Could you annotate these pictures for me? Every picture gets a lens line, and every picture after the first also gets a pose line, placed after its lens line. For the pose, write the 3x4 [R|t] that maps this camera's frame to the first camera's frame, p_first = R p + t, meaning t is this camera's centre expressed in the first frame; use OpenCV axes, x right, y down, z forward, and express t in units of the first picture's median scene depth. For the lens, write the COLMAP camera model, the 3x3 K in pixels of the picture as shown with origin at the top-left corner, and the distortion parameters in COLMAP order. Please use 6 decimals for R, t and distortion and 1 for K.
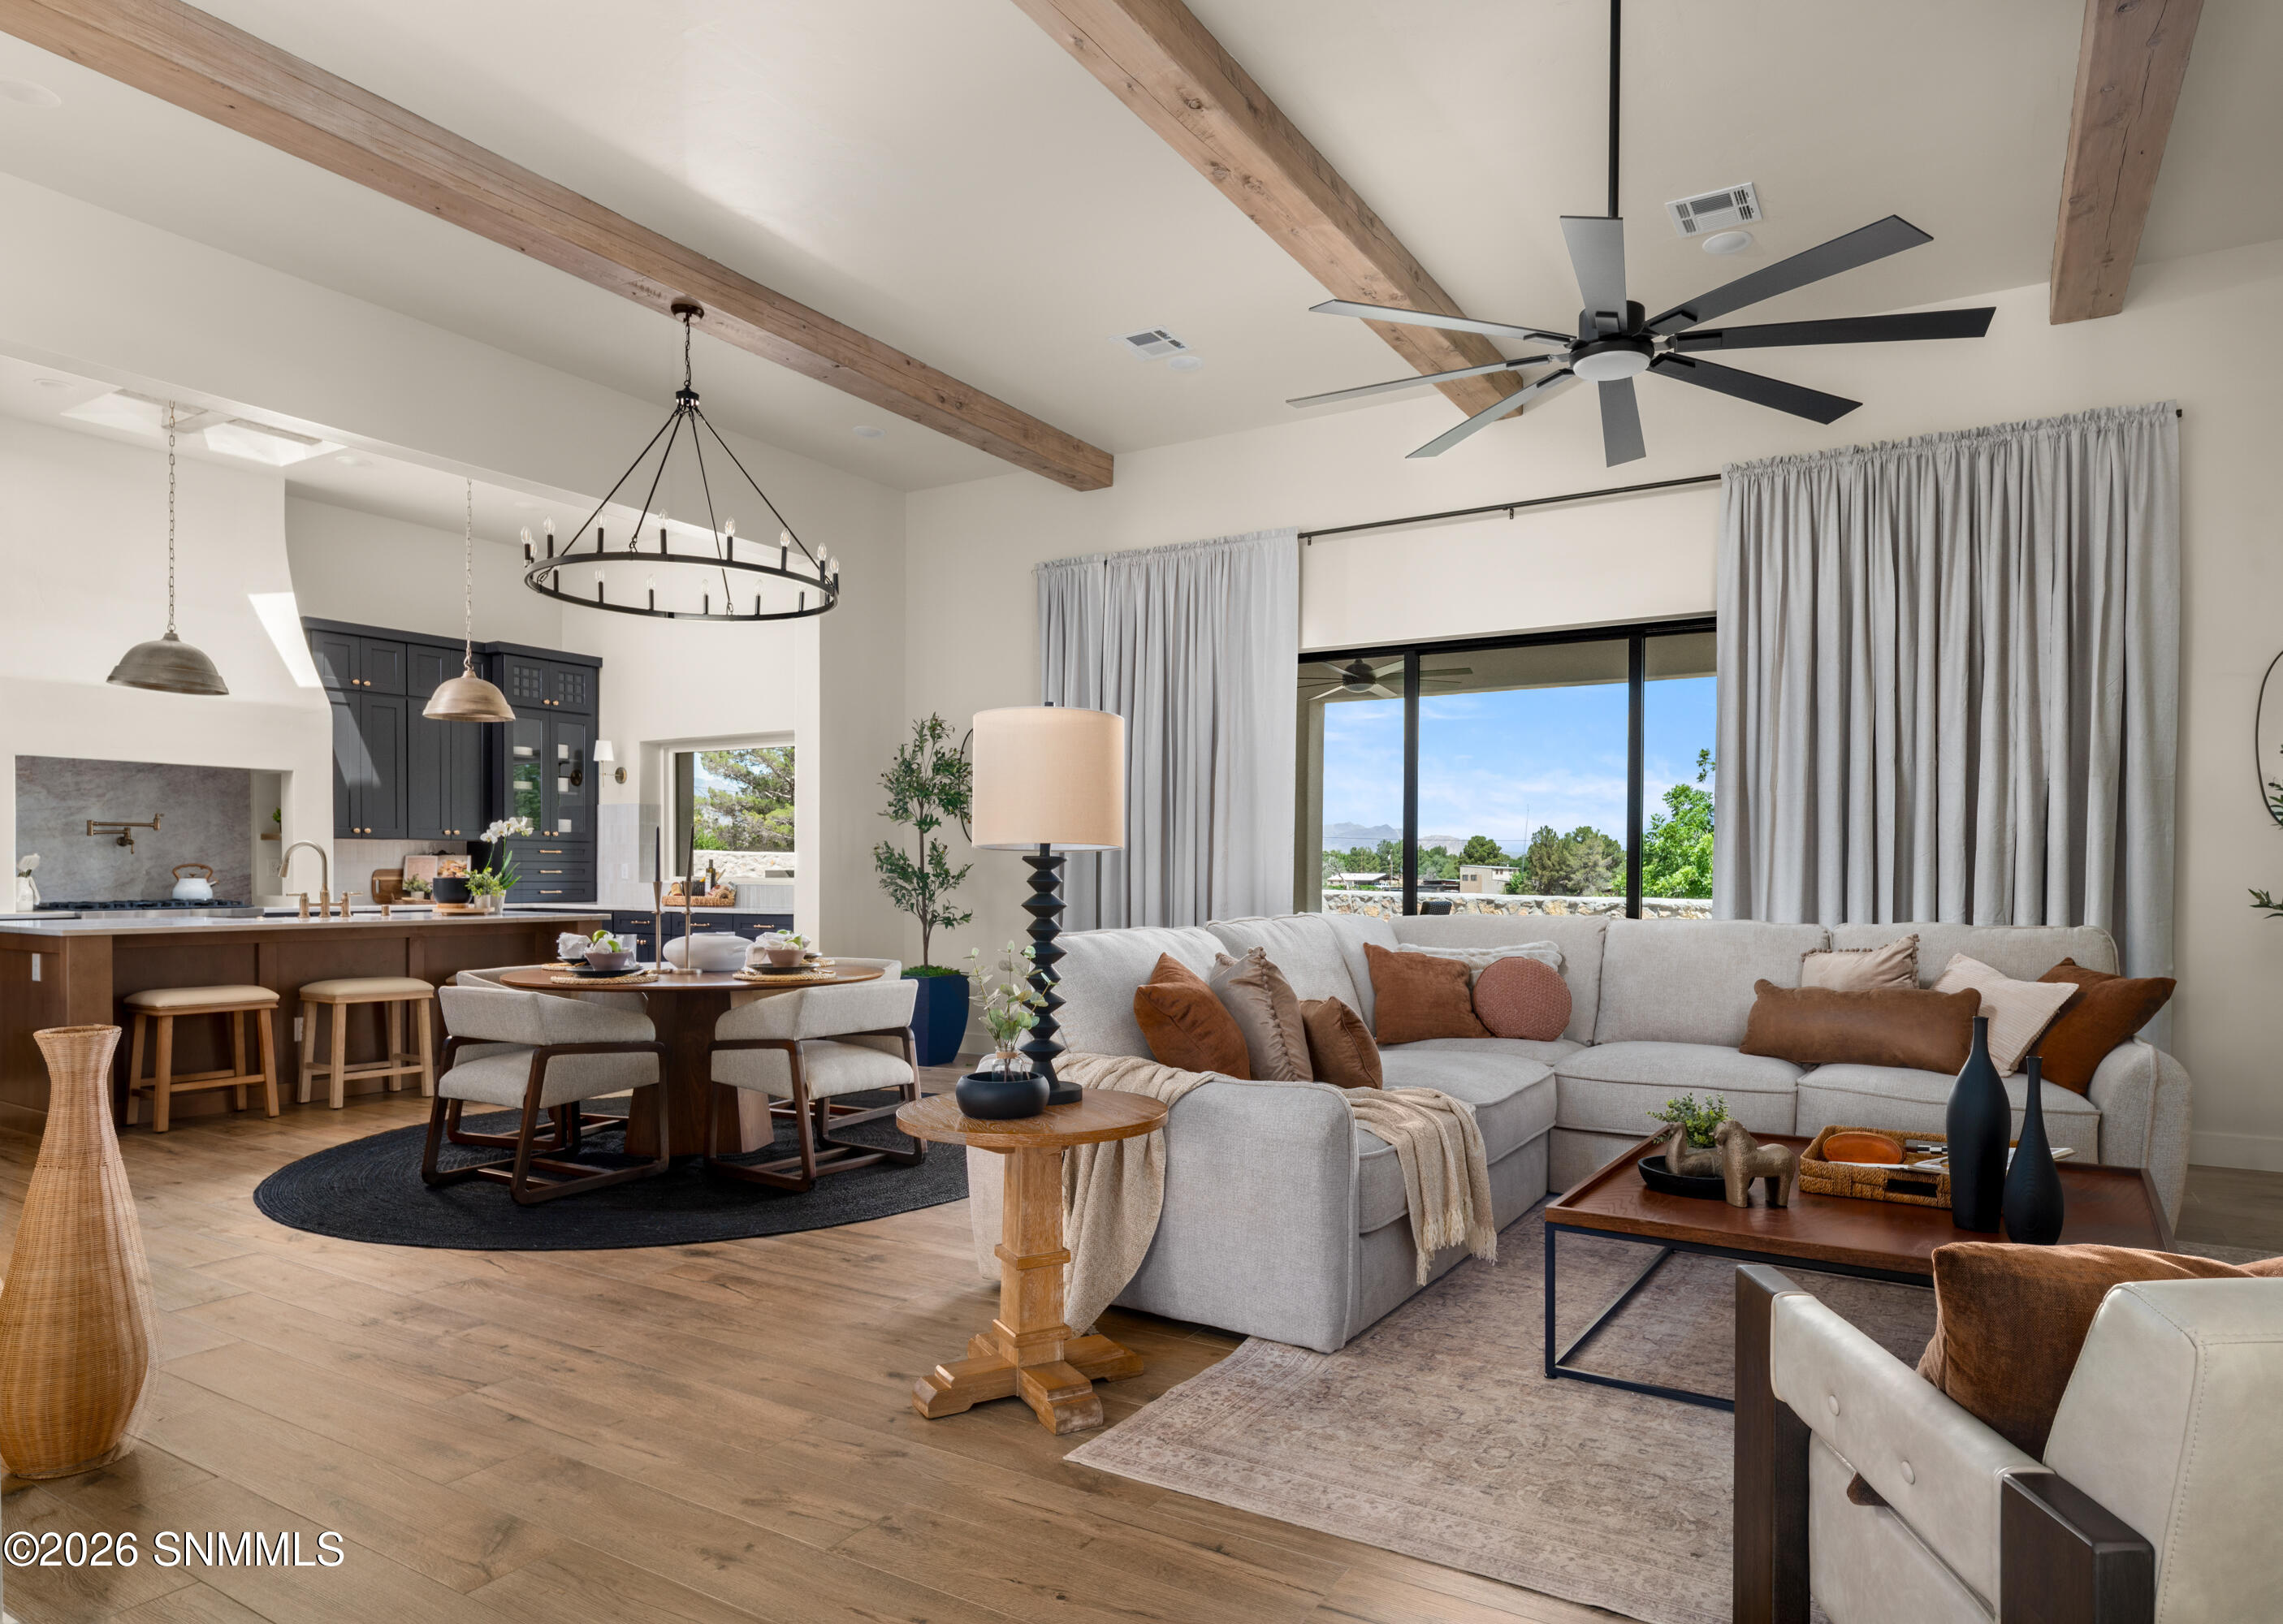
lens RADIAL K [[1326.4, 0, 1231.9], [0, 1326.4, 886.2], [0, 0, 1]] dist [-0.020031, 0.004829]
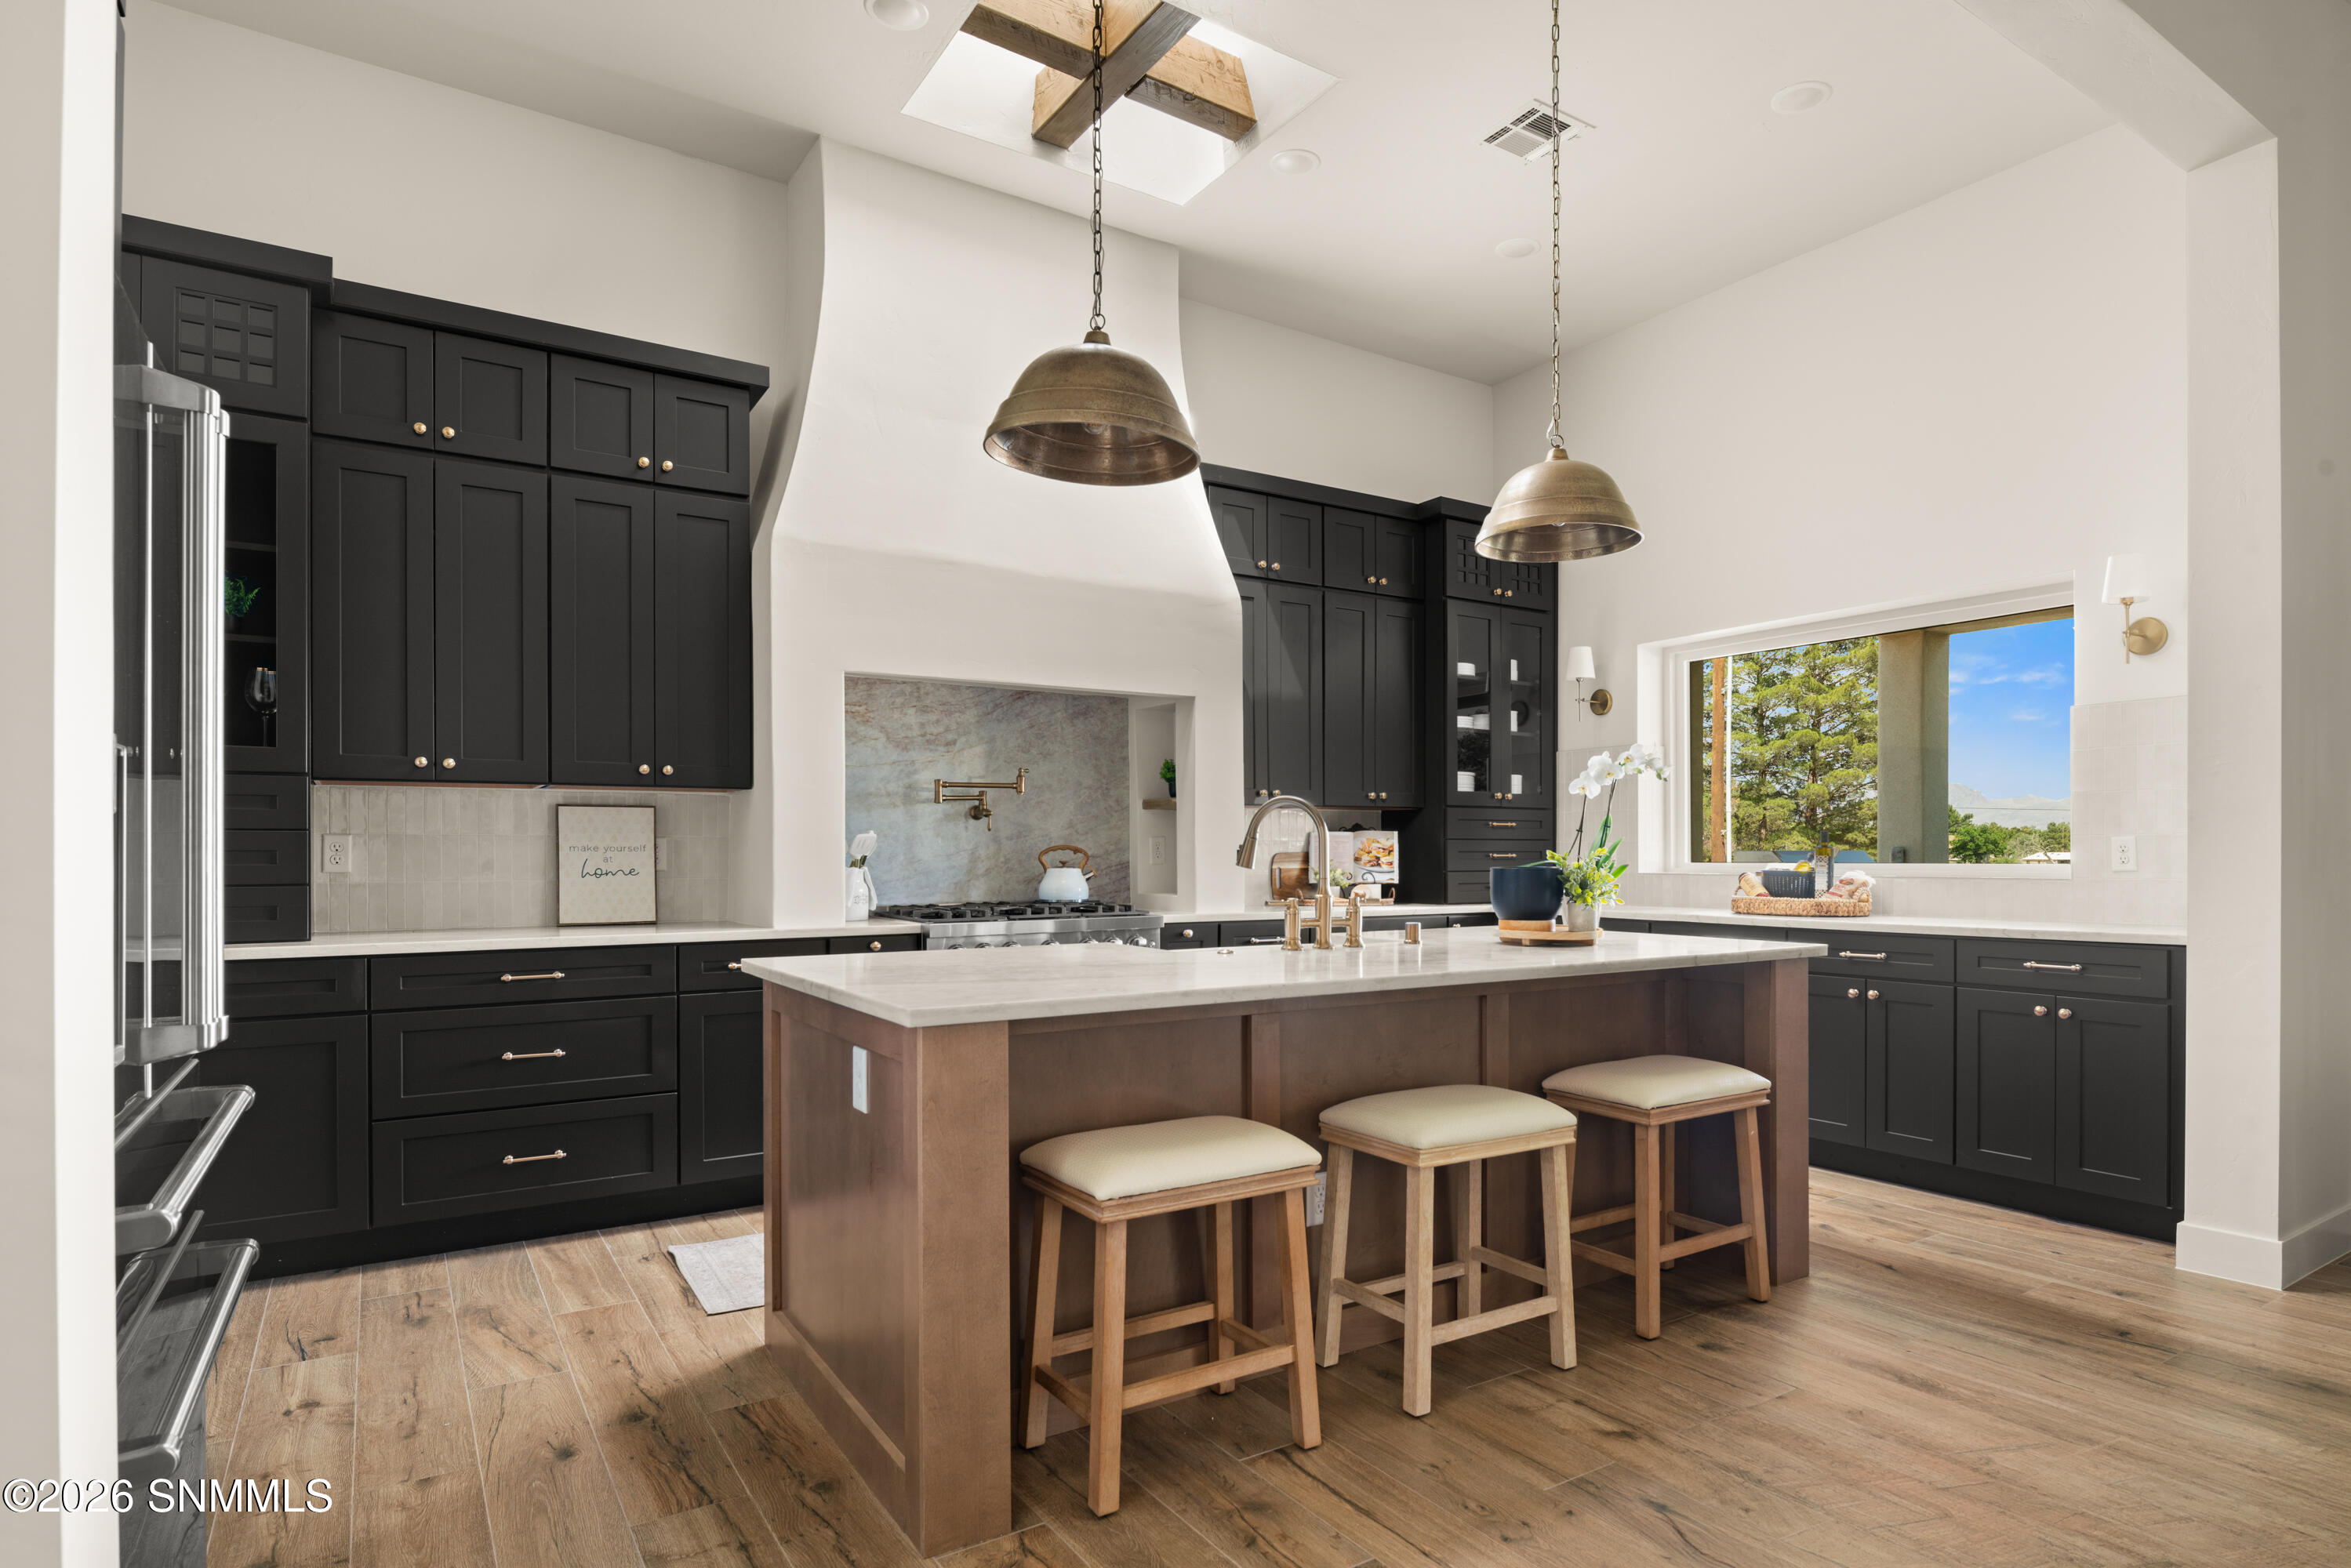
lens RADIAL K [[1271.9, 0, 1262.1], [0, 1271.9, 865.5], [0, 0, 1]] dist [0.000538, -0.000488]
pose [[0.899130, -0.002526, -0.437674, -0.422936], [0.001643, 0.999996, -0.002398, -0.005573], [0.437678, 0.001437, 0.899130, 0.471713]]
